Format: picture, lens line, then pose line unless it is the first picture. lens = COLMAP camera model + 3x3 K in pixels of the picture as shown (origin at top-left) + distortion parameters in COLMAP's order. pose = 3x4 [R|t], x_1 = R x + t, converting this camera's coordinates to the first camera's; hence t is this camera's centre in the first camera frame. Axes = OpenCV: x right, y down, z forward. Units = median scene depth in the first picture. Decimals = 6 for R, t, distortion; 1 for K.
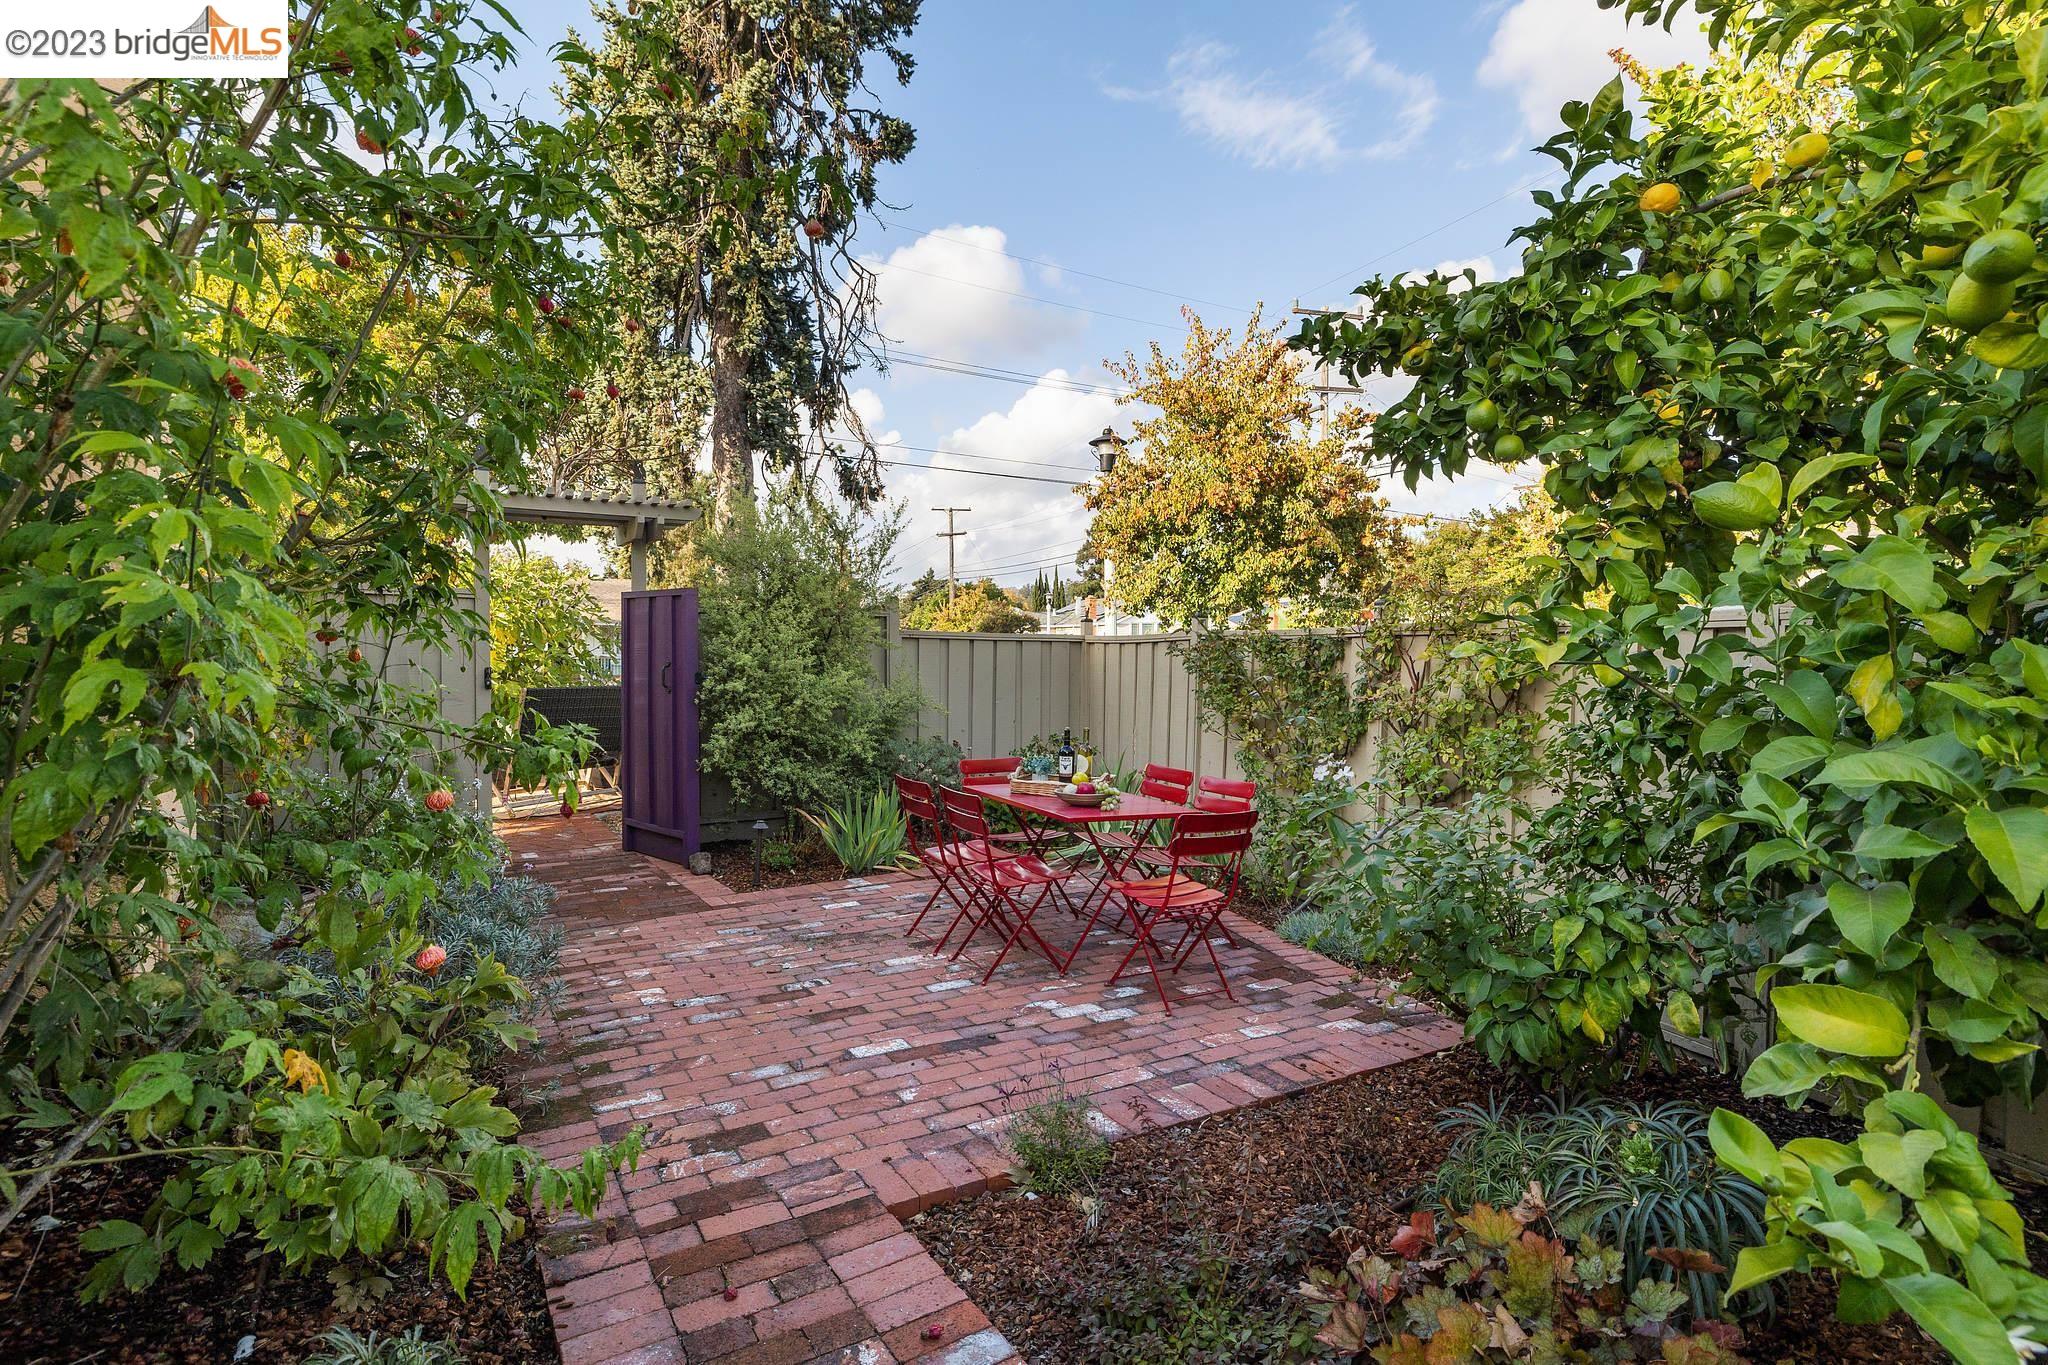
lens RADIAL K [[995.8, 0, 1017.2], [0, 995.8, 680.2], [0, 0, 1]] dist [-0.000217, -0.000001]
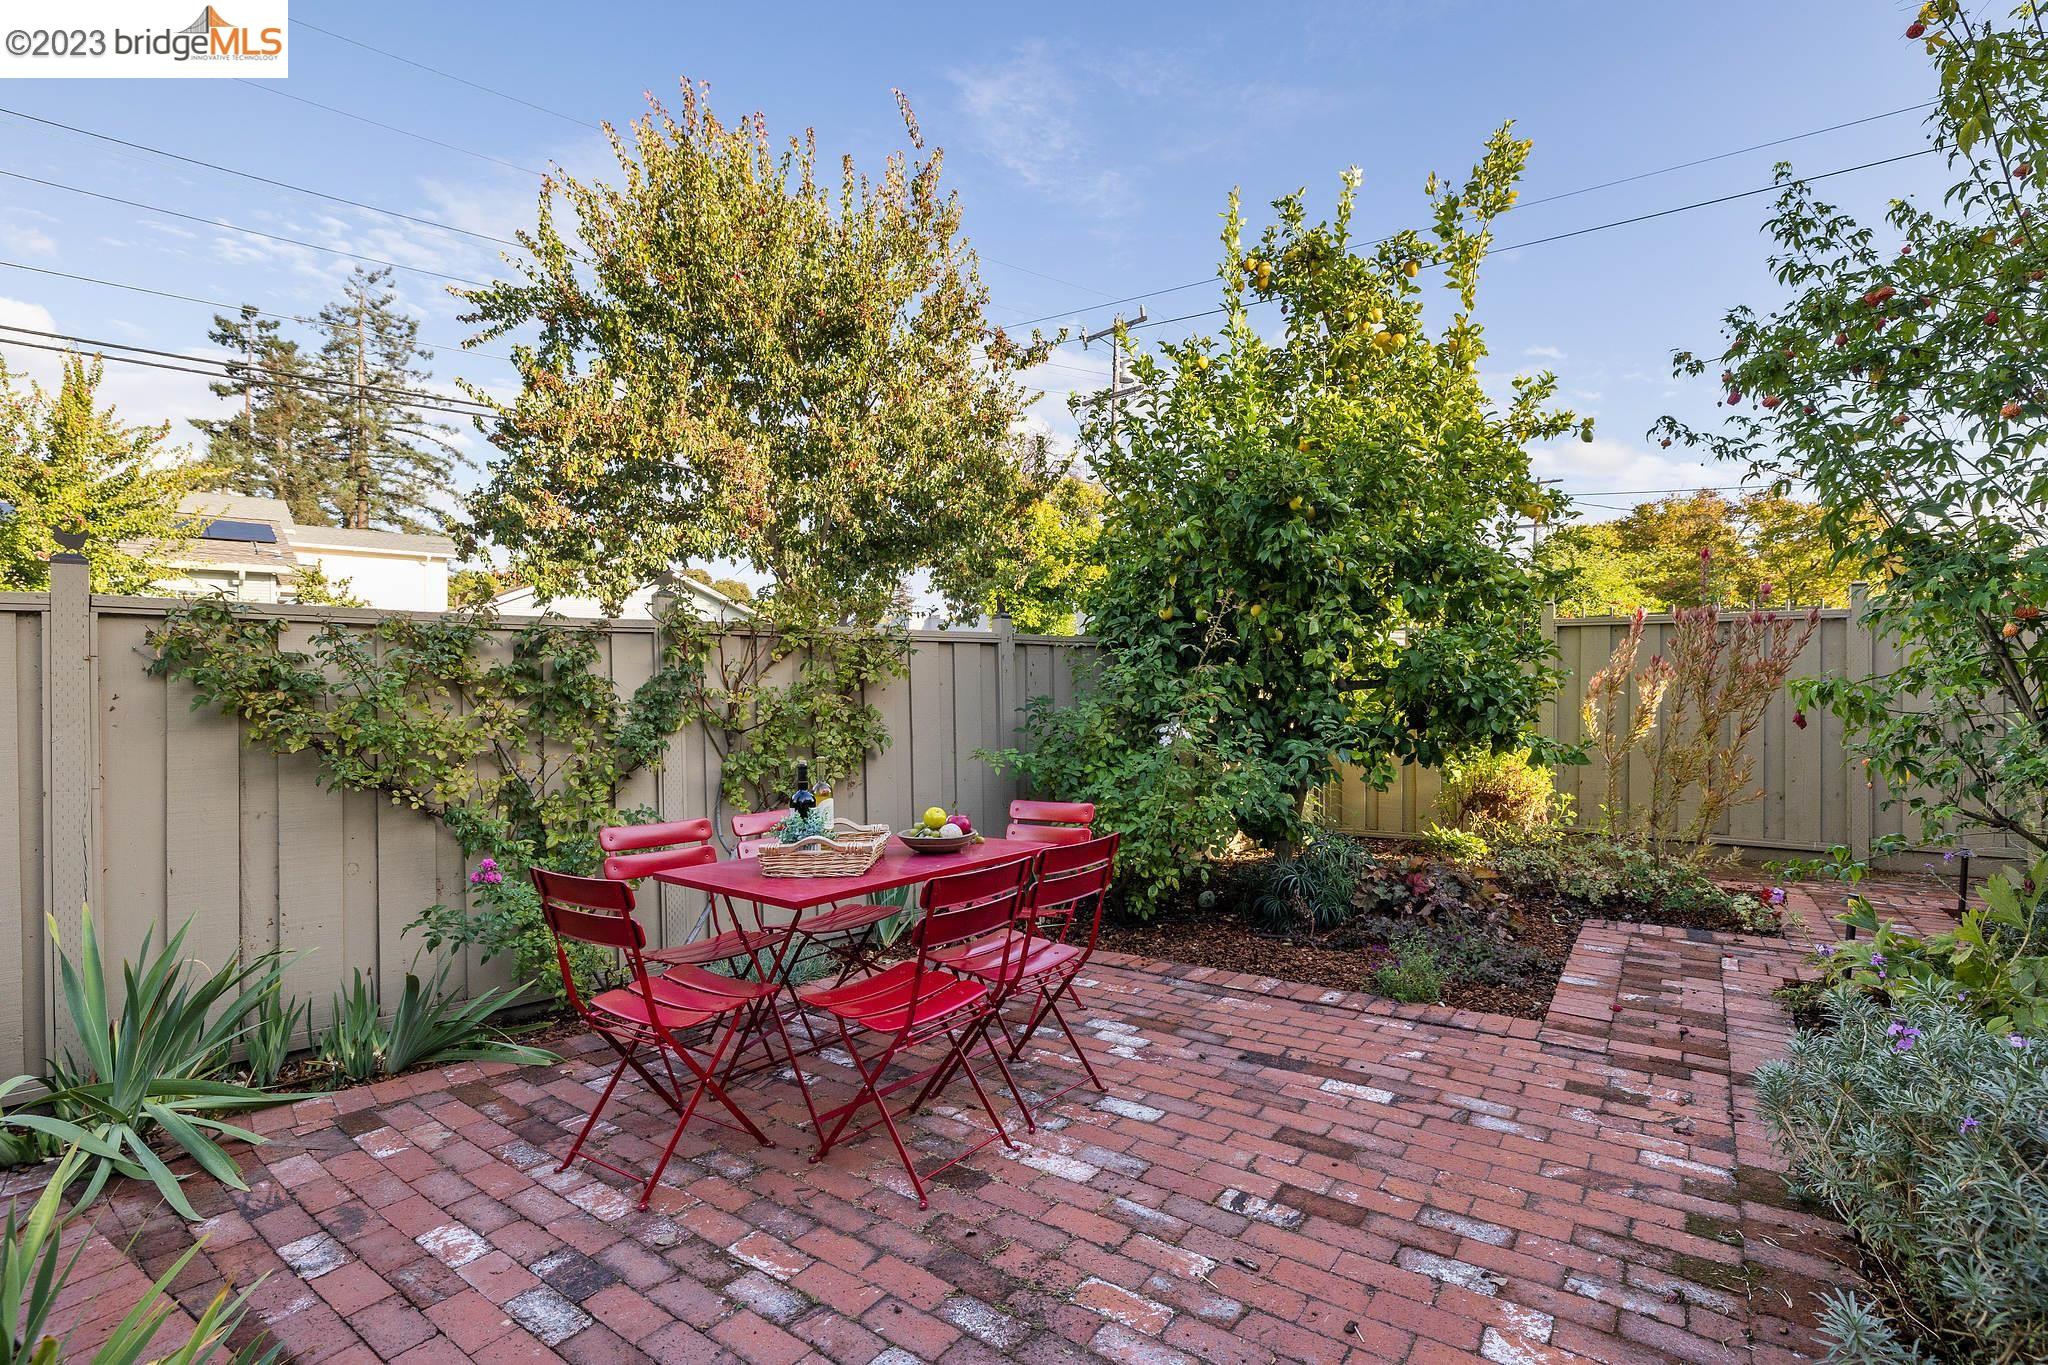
lens RADIAL K [[995.8, 0, 1017.3], [0, 995.8, 684.0], [0, 0, 1]] dist [-0.000217, -0.000001]
pose [[-0.417149, -0.001459, 0.908837, -0.844450], [0.024365, 0.999621, 0.012788, -0.004538], [-0.908511, 0.027478, -0.416956, 1.704145]]
